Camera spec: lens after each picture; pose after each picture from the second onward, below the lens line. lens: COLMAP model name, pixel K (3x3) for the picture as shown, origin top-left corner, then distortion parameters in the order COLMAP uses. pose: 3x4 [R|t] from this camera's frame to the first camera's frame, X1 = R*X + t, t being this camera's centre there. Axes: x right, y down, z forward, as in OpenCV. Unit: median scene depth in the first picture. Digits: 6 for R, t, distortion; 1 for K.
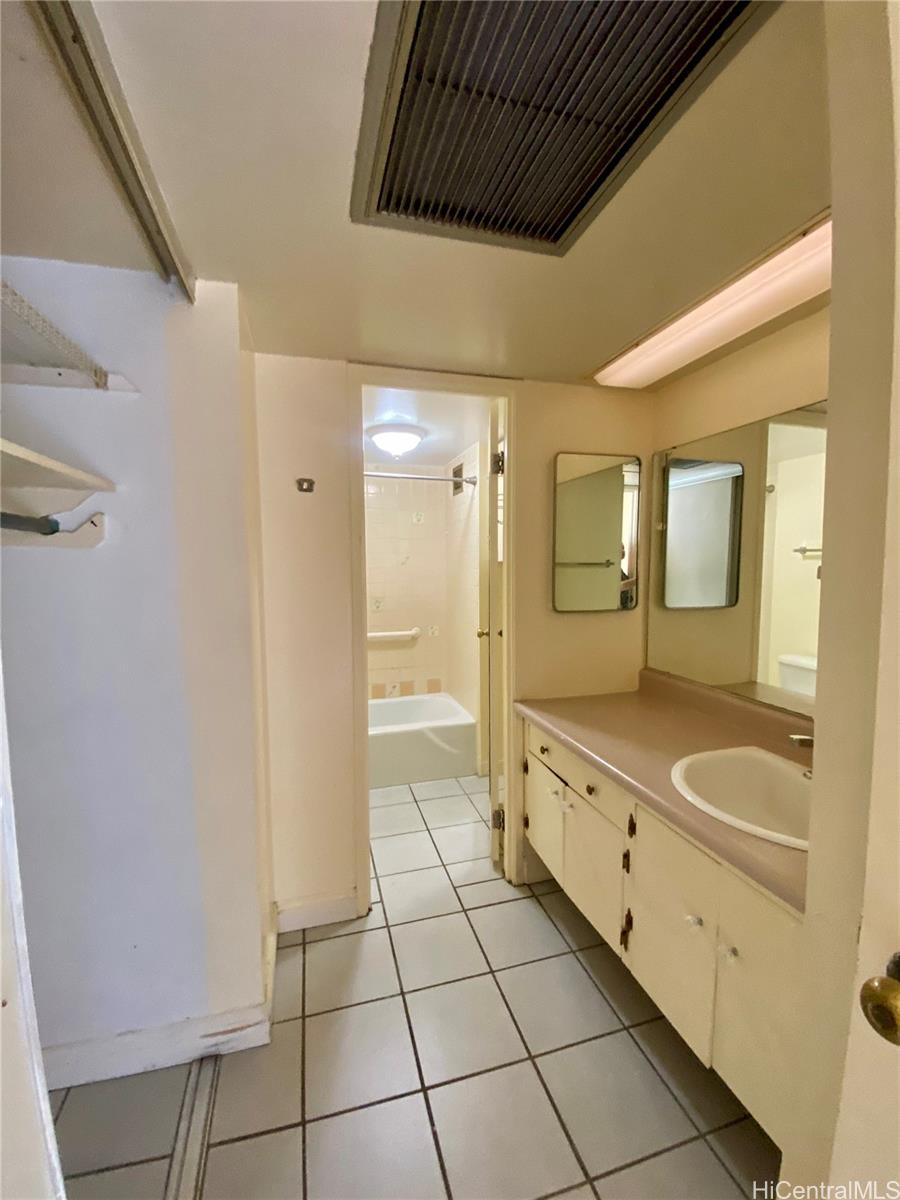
lens RADIAL K [[490.8, 0, 447.0], [0, 490.8, 601.7], [0, 0, 1]] dist [-0.001255, -0.005063]
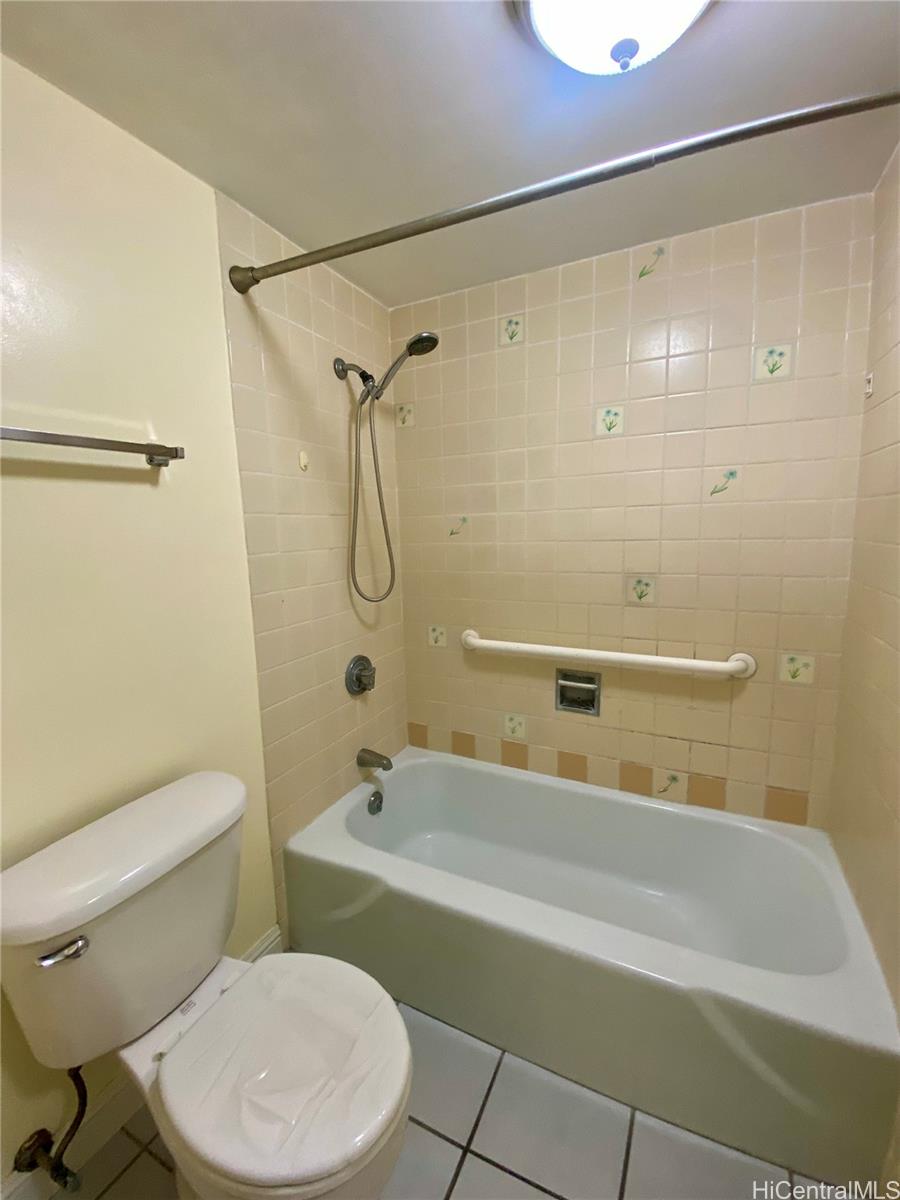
lens RADIAL K [[490.8, 0, 450.6], [0, 490.8, 599.2], [0, 0, 1]] dist [-0.001255, -0.005063]
pose [[0.724975, 0.091438, -0.682679, 0.032175], [-0.039482, 0.995036, 0.091347, -0.018118], [0.687642, -0.039271, 0.724987, 0.548322]]
